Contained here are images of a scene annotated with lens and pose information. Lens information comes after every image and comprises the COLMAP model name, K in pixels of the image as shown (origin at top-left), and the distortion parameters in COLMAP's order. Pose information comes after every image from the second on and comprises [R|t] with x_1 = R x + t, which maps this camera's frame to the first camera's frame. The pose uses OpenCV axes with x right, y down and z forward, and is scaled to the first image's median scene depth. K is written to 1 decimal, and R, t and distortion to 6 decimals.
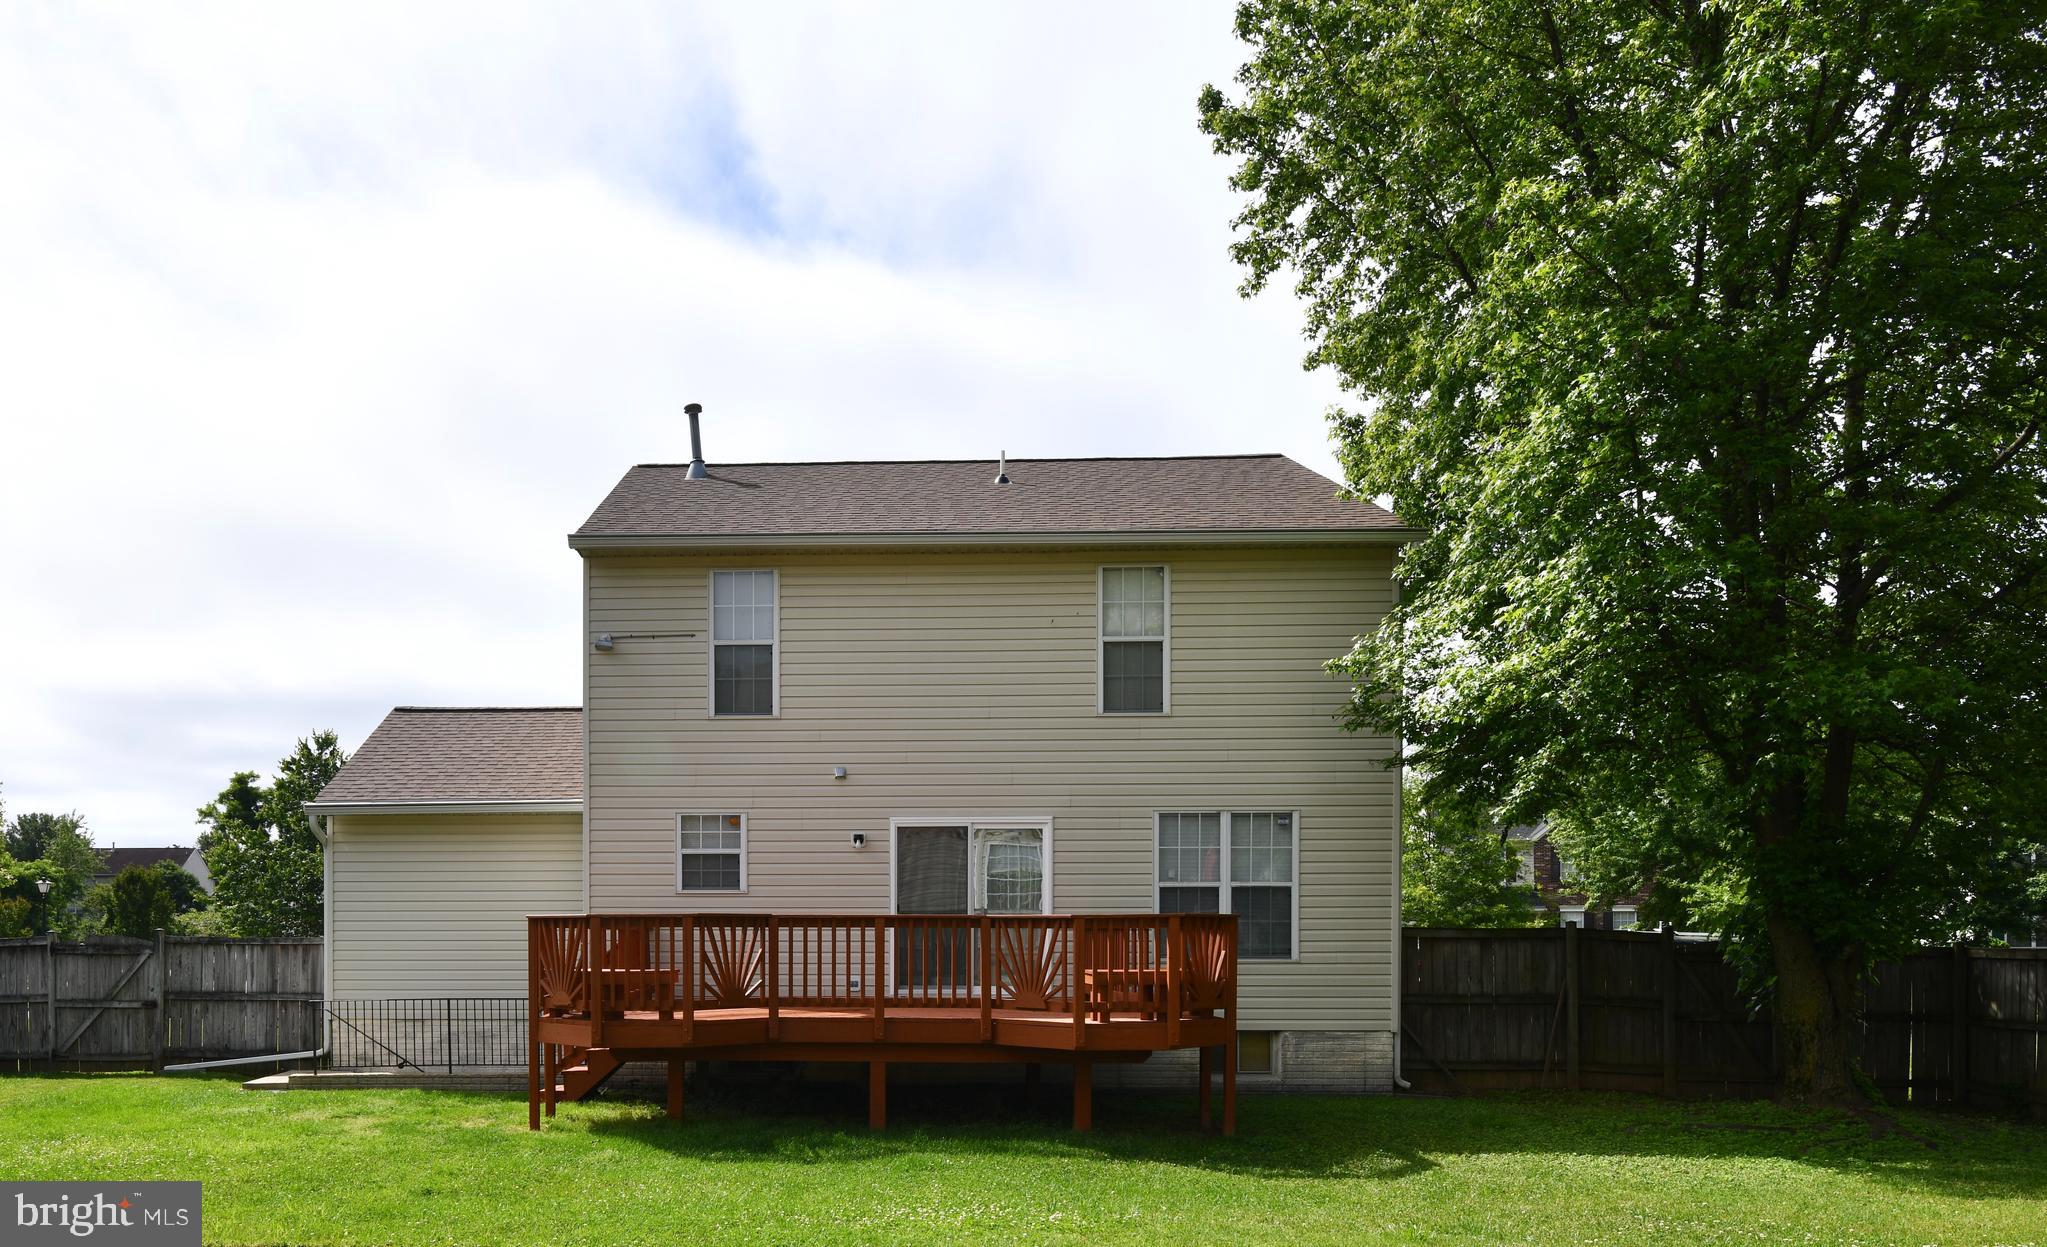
lens RADIAL K [[943.2, 0, 1018.1], [0, 943.2, 625.4], [0, 0, 1]] dist [-0.018947, -0.001238]
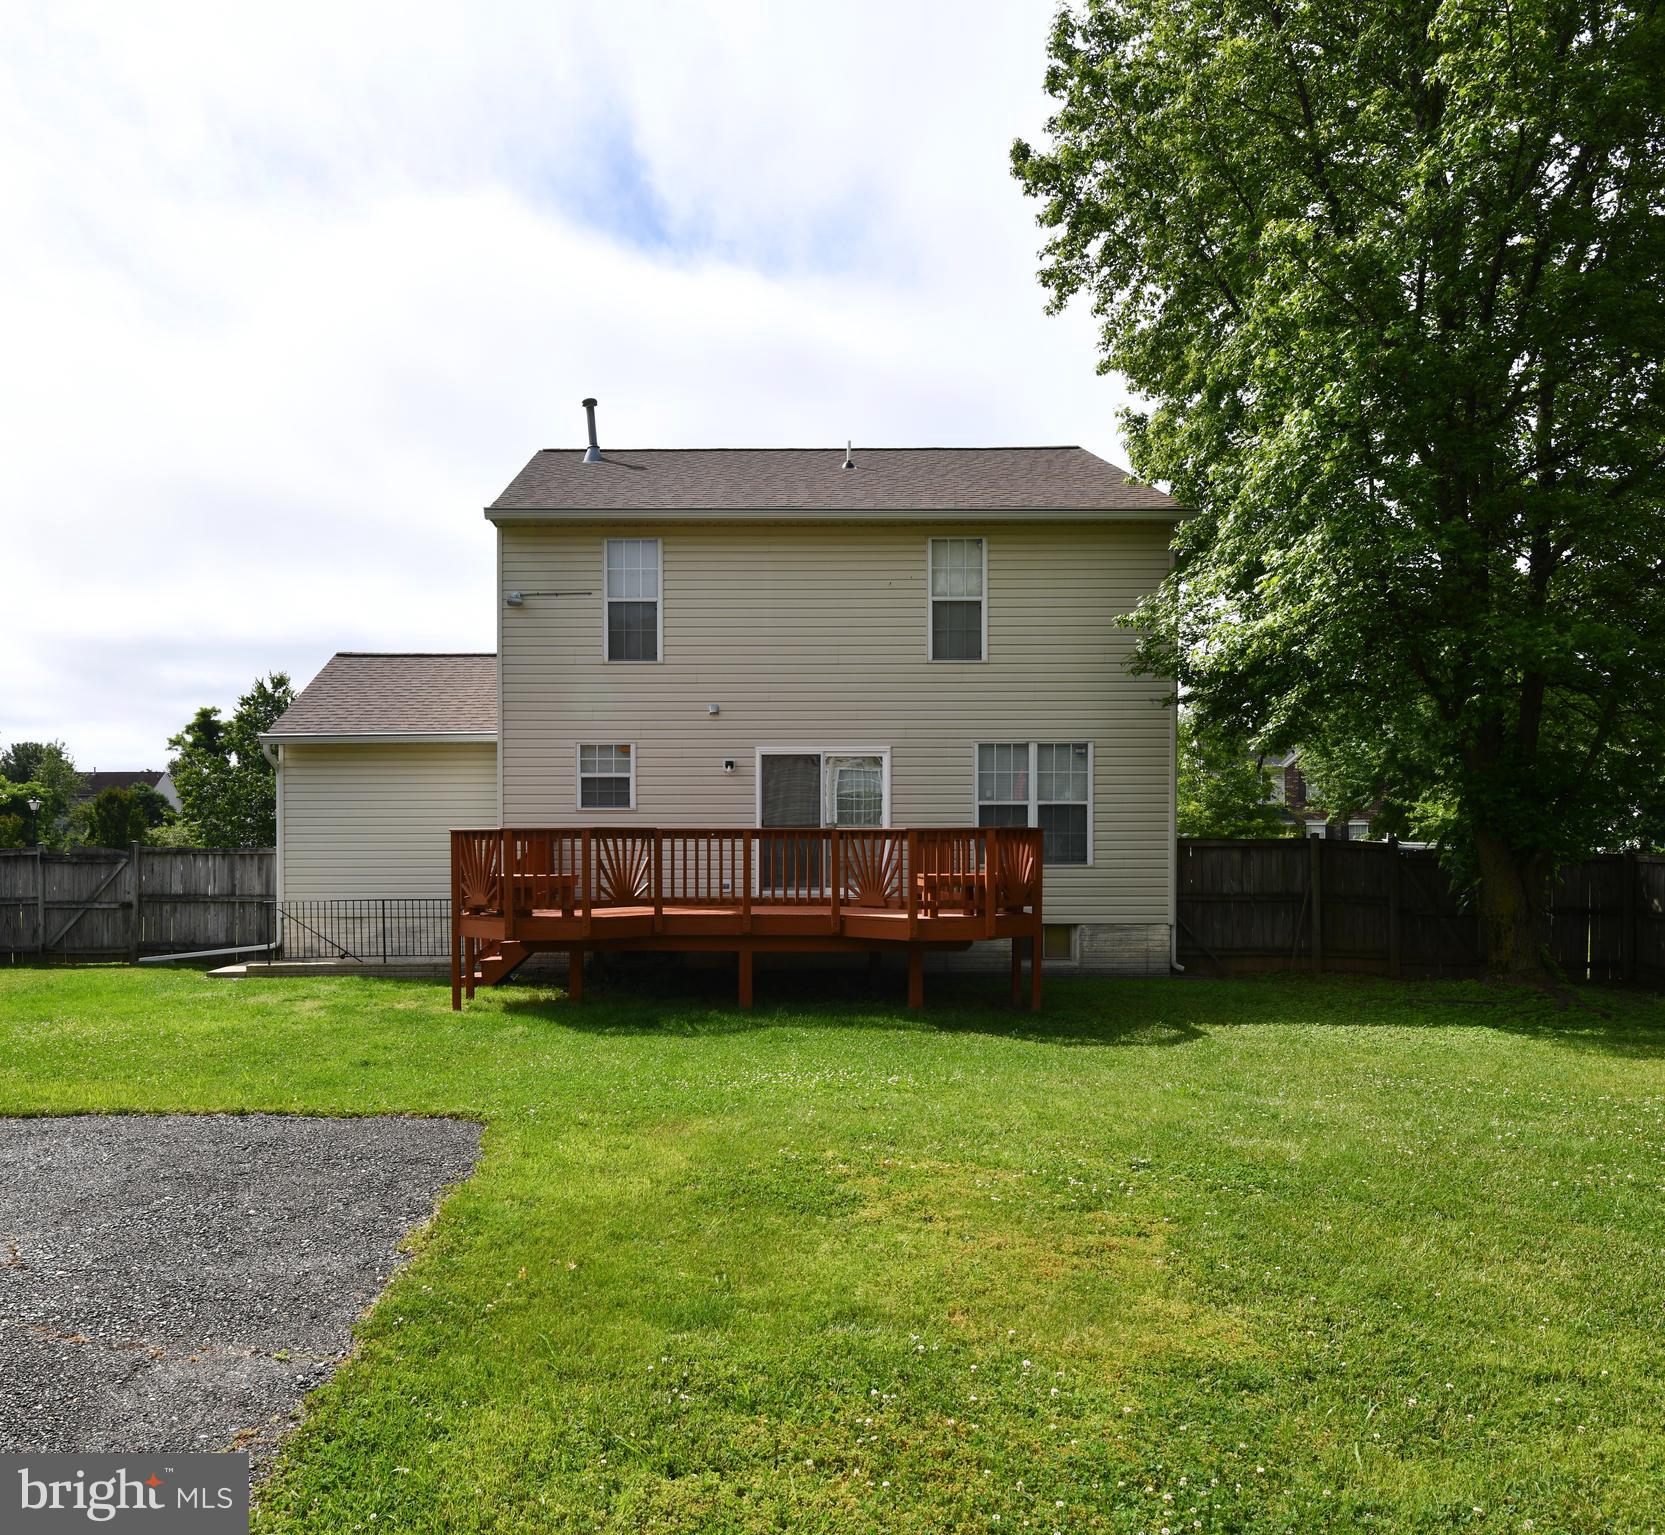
lens RADIAL K [[1064.2, 0, 836.7], [0, 1064.2, 768.3], [0, 0, 1]] dist [-0.019135, -0.004804]
pose [[0.999405, -0.002165, 0.034421, -0.079413], [0.001526, 0.999826, 0.018593, 0.206777], [-0.034455, -0.018530, 0.999234, -0.359596]]
